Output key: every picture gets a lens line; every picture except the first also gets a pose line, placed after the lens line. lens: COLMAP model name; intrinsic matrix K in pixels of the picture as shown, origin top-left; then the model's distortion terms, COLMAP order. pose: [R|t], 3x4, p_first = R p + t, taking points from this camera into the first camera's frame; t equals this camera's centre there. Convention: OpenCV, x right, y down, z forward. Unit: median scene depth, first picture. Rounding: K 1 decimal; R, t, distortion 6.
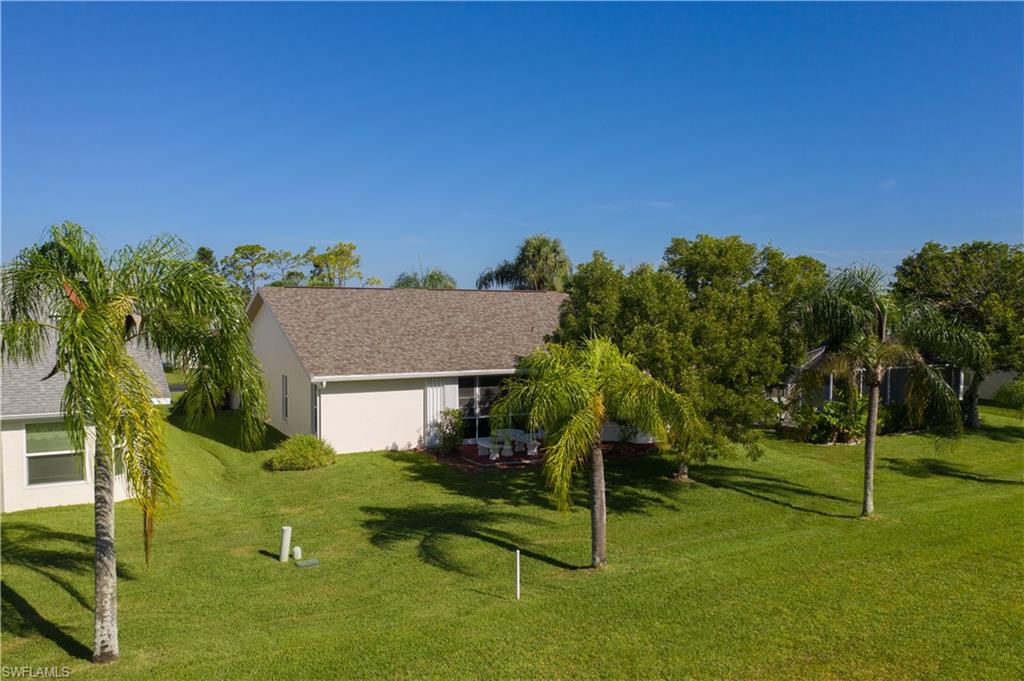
lens RADIAL K [[814.4, 0, 512.0], [0, 814.4, 340.5], [0, 0, 1]] dist [-0.008933, 0.001453]
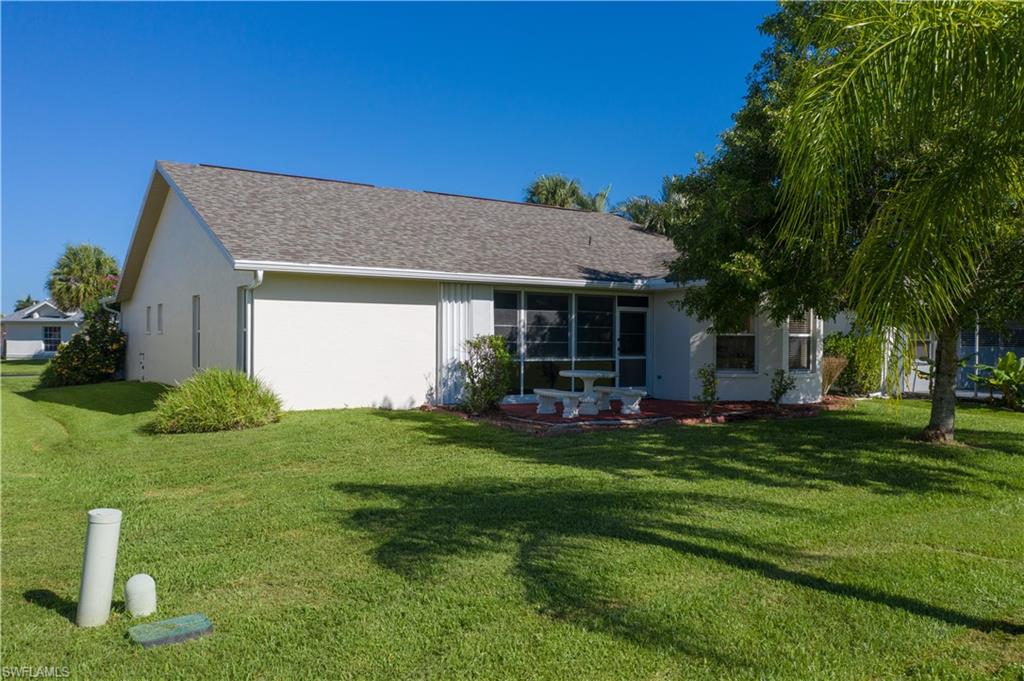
lens RADIAL K [[814.4, 0, 512.0], [0, 814.4, 340.5], [0, 0, 1]] dist [-0.008933, 0.001453]
pose [[0.998413, -0.000966, 0.056299, -0.095640], [0.003420, 0.999047, -0.043510, 0.120570], [-0.056203, 0.043633, 0.997465, 0.459922]]
